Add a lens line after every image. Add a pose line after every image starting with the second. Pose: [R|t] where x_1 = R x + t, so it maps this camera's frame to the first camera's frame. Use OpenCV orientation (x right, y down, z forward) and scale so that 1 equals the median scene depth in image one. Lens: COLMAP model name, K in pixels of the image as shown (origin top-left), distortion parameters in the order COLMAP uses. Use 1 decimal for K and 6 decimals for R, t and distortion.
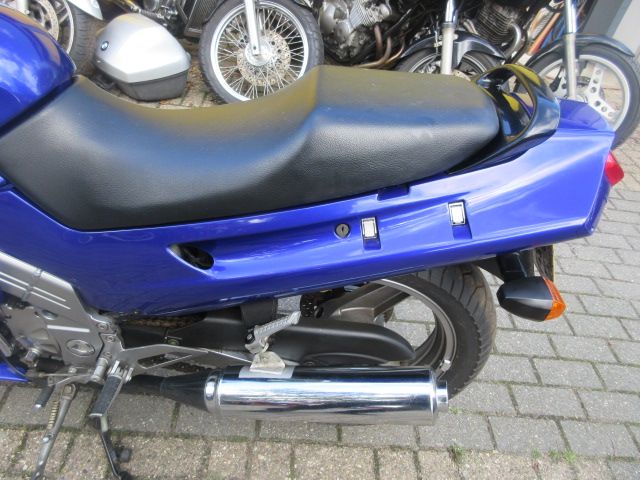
lens RADIAL K [[479.3, 0, 320.0], [0, 479.3, 240.0], [0, 0, 1]] dist [0.008158, -0.001806]
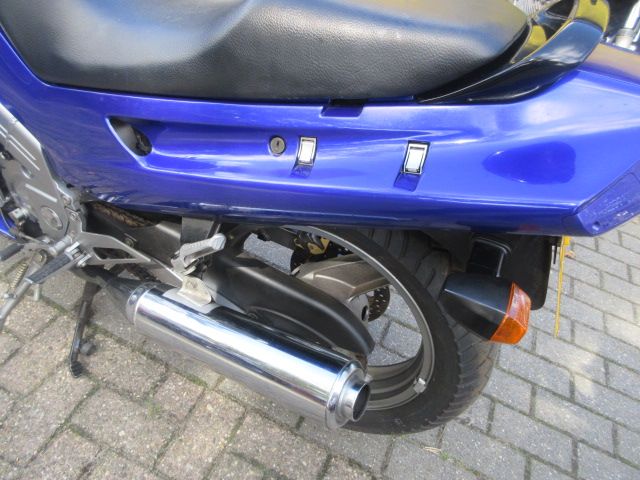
lens RADIAL K [[479.3, 0, 320.0], [0, 479.3, 240.0], [0, 0, 1]] dist [0.008158, -0.001806]
pose [[0.912011, 0.305948, -0.273189, 0.251609], [-0.308439, 0.950604, 0.034905, 0.053026], [0.270374, 0.052429, 0.961327, 0.169388]]
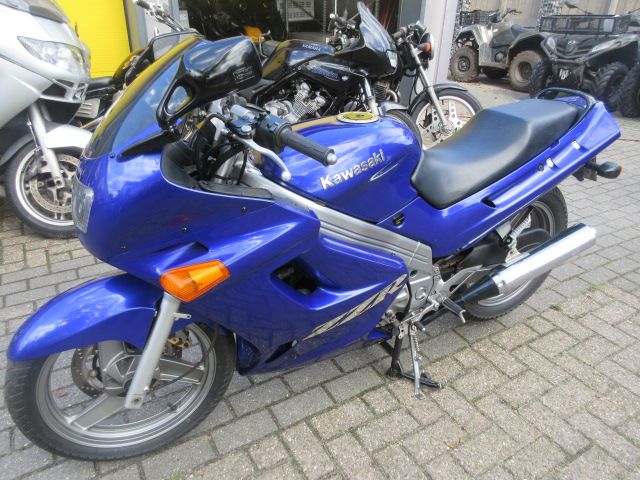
lens RADIAL K [[479.3, 0, 320.0], [0, 479.3, 240.0], [0, 0, 1]] dist [0.008158, -0.001806]
pose [[0.860174, -0.338539, 0.381435, -1.203410], [0.399882, 0.911894, -0.092433, 0.054208], [-0.316535, 0.232038, 0.919763, -0.438646]]
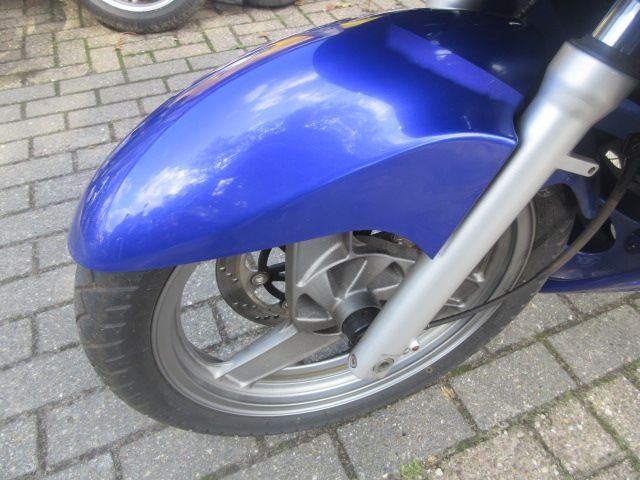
lens RADIAL K [[479.3, 0, 320.0], [0, 479.3, 240.0], [0, 0, 1]] dist [0.008158, -0.001806]
pose [[0.912264, -0.375863, 0.162790, -1.363850], [0.351527, 0.922430, 0.159846, -0.090792], [-0.210243, -0.088597, 0.973626, 0.433945]]
